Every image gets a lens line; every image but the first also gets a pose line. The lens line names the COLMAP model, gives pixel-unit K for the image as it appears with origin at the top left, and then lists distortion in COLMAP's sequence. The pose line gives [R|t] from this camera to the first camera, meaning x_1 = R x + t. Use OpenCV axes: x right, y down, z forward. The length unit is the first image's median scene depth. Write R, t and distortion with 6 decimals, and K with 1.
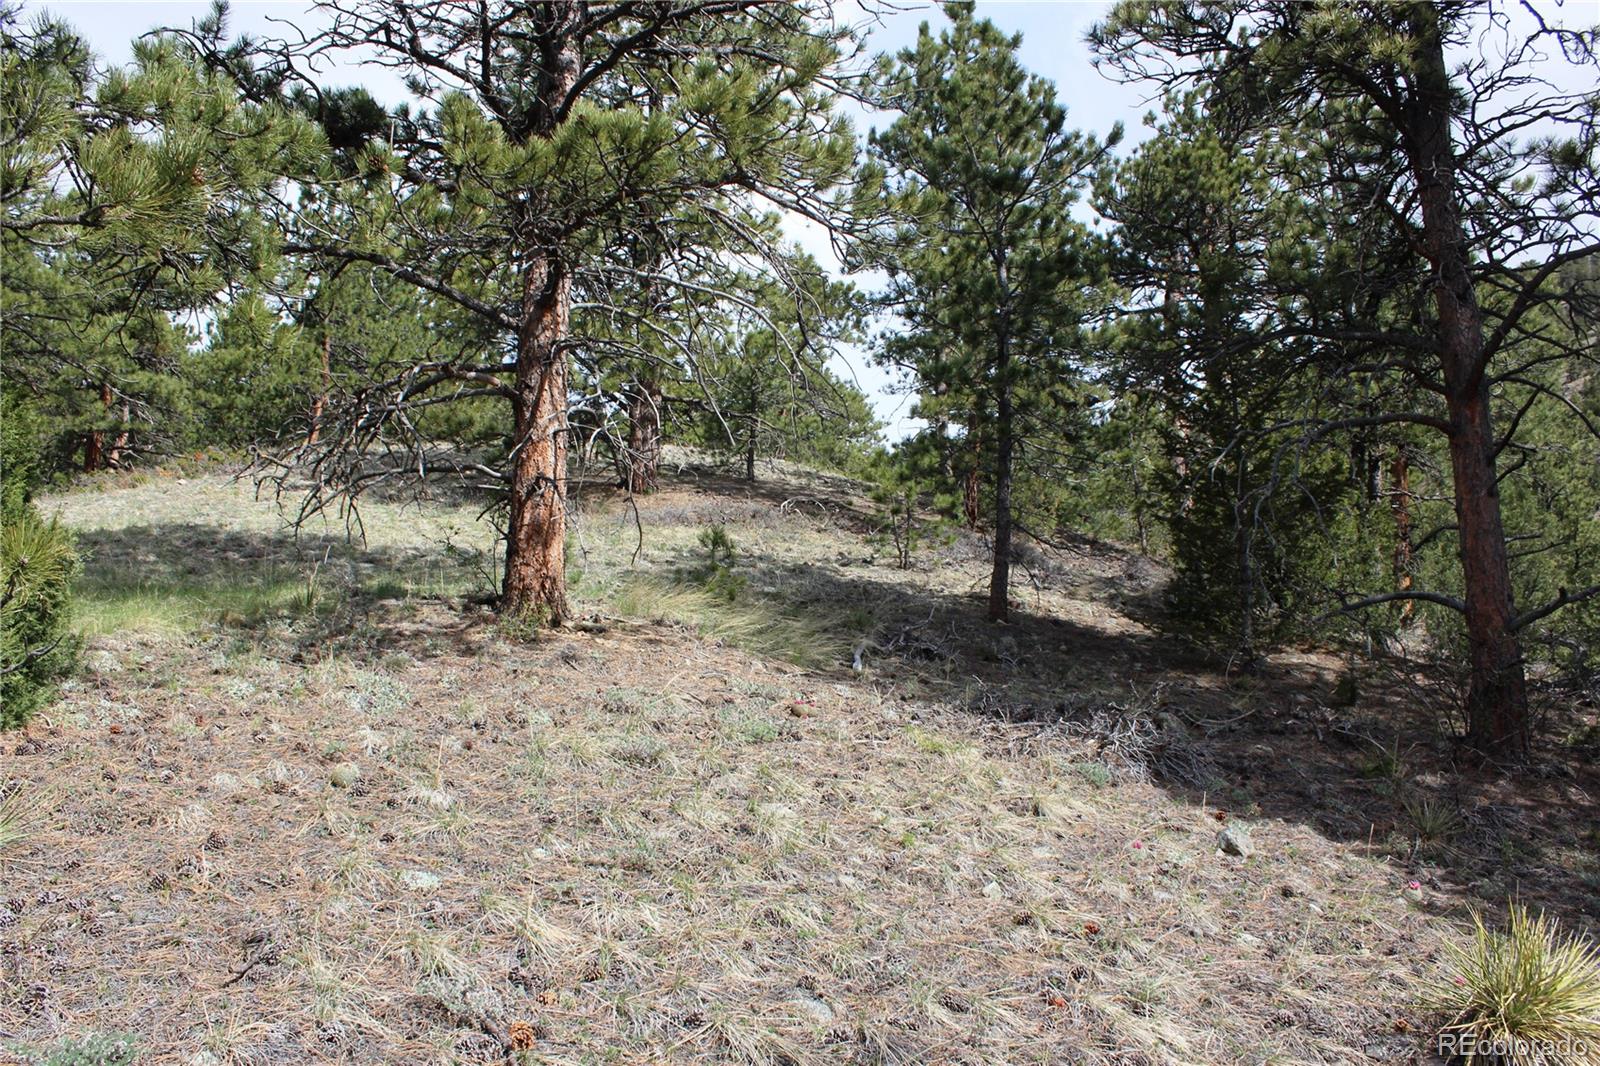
lens RADIAL K [[1359.3, 0, 788.6], [0, 1359.3, 558.3], [0, 0, 1]] dist [-0.180219, 0.175964]
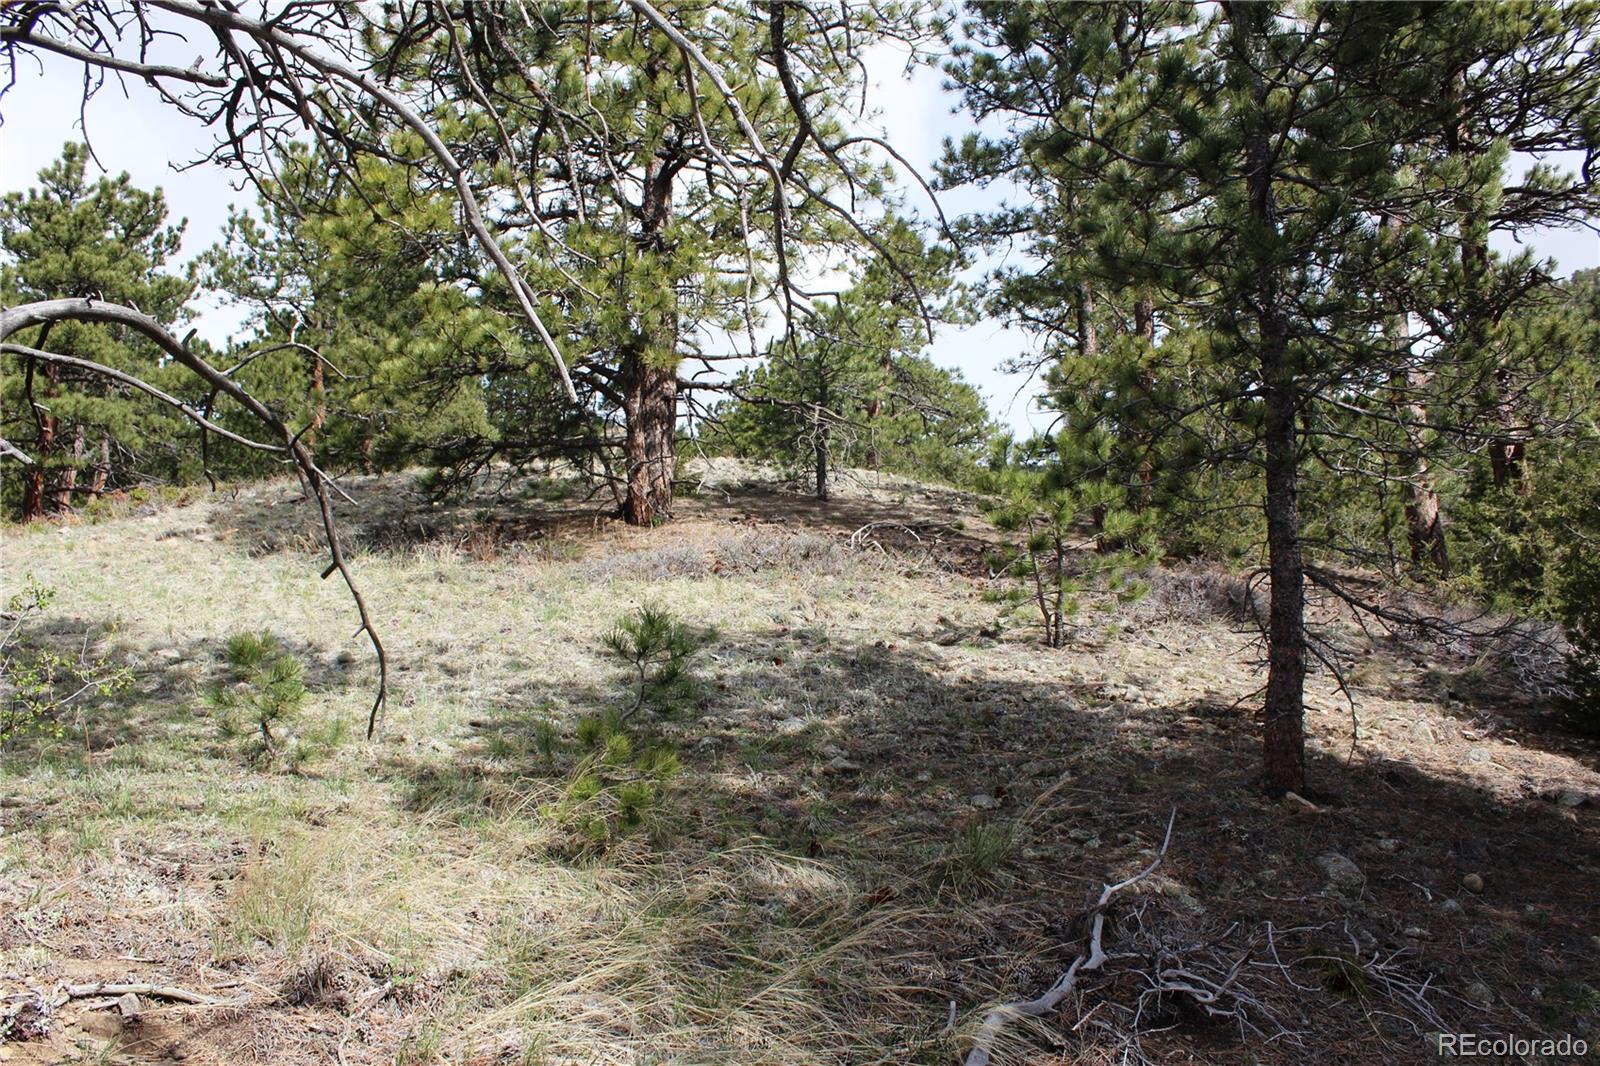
lens RADIAL K [[1359.3, 0, 788.6], [0, 1359.3, 558.3], [0, 0, 1]] dist [-0.180219, 0.175964]
pose [[0.995644, -0.035616, -0.086171, 0.018418], [0.034435, 0.999292, -0.015164, -0.018185], [0.086650, 0.012131, 0.996165, 0.325916]]
